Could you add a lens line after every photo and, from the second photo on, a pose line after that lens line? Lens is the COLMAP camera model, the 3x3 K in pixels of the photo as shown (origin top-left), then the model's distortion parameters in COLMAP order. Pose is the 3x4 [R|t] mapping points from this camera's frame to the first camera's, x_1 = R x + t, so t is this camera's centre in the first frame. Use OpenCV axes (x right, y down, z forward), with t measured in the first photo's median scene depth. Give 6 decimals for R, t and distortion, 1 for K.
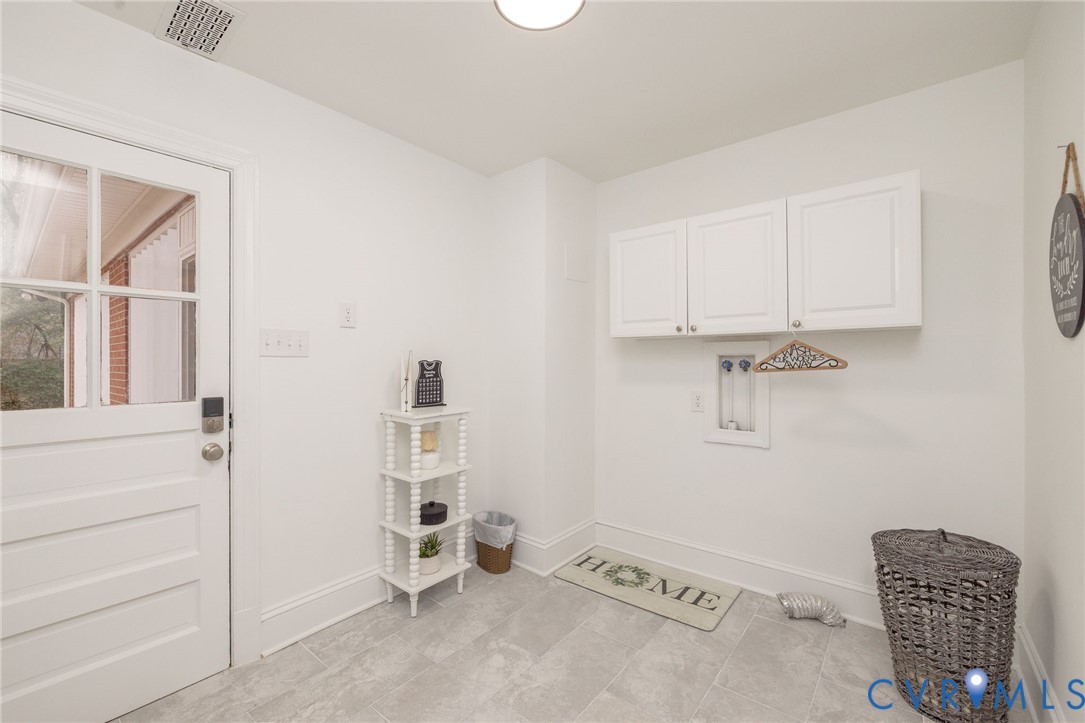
lens RADIAL K [[462.4, 0, 541.9], [0, 462.4, 359.8], [0, 0, 1]] dist [0.002002, -0.000170]
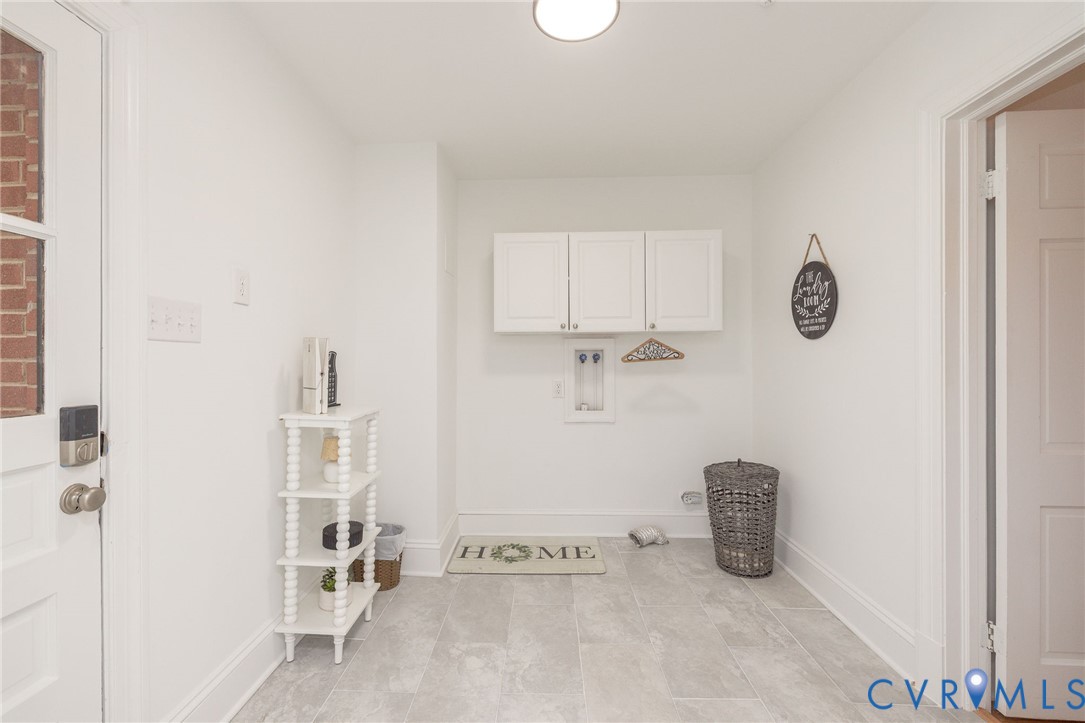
lens RADIAL K [[449.9, 0, 540.9], [0, 449.9, 358.3], [0, 0, 1]] dist [-0.005071, 0.000038]
pose [[0.790185, 0.000517, 0.612868, -0.480272], [0.001417, 0.999995, -0.002670, 0.018282], [-0.612866, 0.002978, 0.790181, 0.152010]]
